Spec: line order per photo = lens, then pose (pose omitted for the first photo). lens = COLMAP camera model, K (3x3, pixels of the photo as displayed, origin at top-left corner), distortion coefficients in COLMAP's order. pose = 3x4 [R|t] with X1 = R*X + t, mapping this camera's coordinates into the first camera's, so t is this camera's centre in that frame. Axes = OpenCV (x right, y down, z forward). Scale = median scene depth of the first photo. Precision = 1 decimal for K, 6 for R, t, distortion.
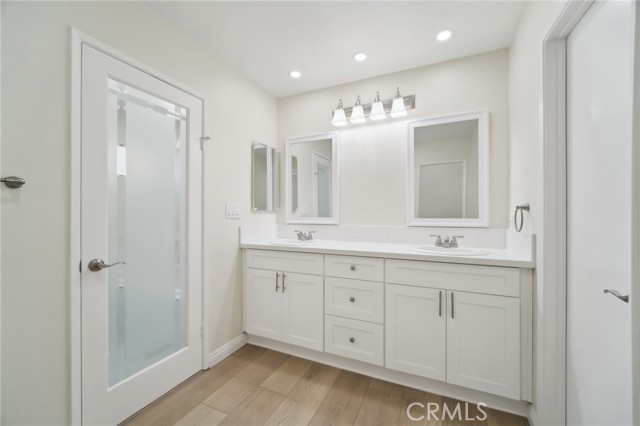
lens RADIAL K [[252.7, 0, 318.3], [0, 252.7, 212.2], [0, 0, 1]] dist [-0.002814, -0.000187]
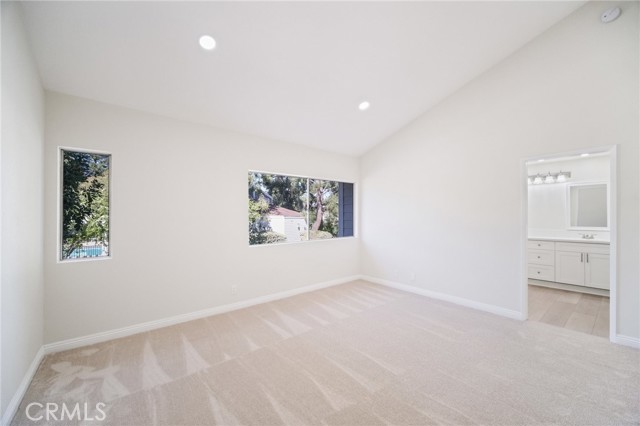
lens RADIAL K [[252.7, 0, 319.6], [0, 252.7, 216.9], [0, 0, 1]] dist [-0.002814, -0.000187]
pose [[0.908325, 0.009296, -0.418162, -0.760241], [-0.011122, 0.999936, -0.001928, -0.032271], [0.418117, 0.006402, 0.908371, -2.115752]]
